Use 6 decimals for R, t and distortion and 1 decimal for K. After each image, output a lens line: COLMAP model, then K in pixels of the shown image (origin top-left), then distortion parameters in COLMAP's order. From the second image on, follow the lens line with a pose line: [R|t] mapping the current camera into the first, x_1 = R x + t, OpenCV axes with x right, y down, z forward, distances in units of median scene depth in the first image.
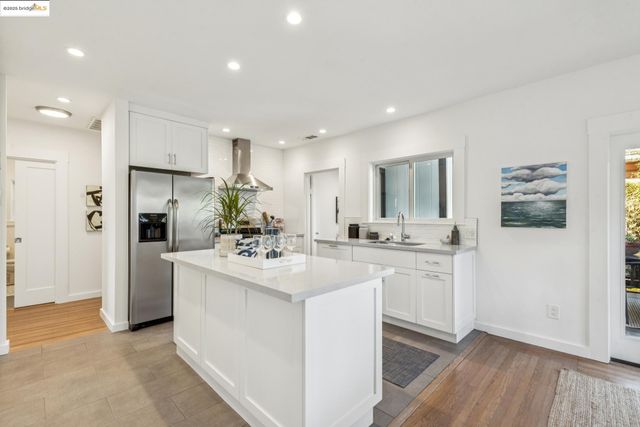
lens RADIAL K [[286.5, 0, 331.3], [0, 286.5, 211.2], [0, 0, 1]] dist [-0.001900, -0.000361]
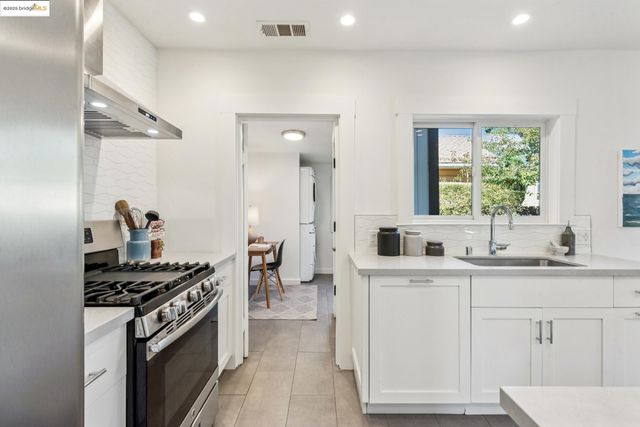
lens RADIAL K [[286.5, 0, 331.3], [0, 286.5, 211.2], [0, 0, 1]] dist [-0.001900, -0.000361]
pose [[0.725138, 0.001447, 0.688602, -0.439464], [-0.013239, 0.999842, 0.011841, 0.012533], [-0.688476, -0.017703, 0.725043, 0.872777]]
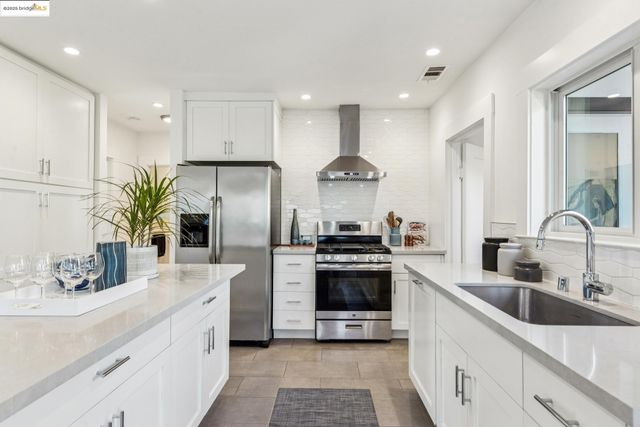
lens RADIAL K [[360.7, 0, 320.0], [0, 360.7, 213.5], [0, 0, 1]] dist [0.000370, -0.000189]
pose [[0.656466, 0.001640, -0.754354, 0.406841], [0.006651, 0.999946, 0.007963, 0.000044], [0.754326, -0.010245, 0.656420, 0.538893]]
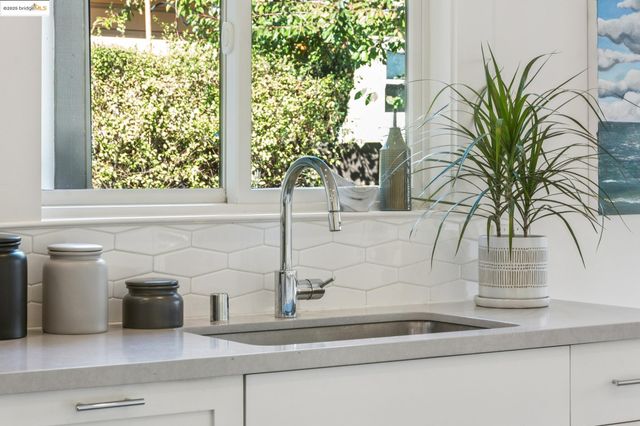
lens RADIAL K [[1537.0, 0, 320.0], [0, 1537.0, 213.0], [0, 0, 1]] dist [-0.124963, -0.940858]
pose [[0.225180, -0.035585, 0.973667, -0.766445], [-0.012212, 0.999151, 0.039341, -0.000451], [-0.974241, -0.020750, 0.224555, 0.827227]]
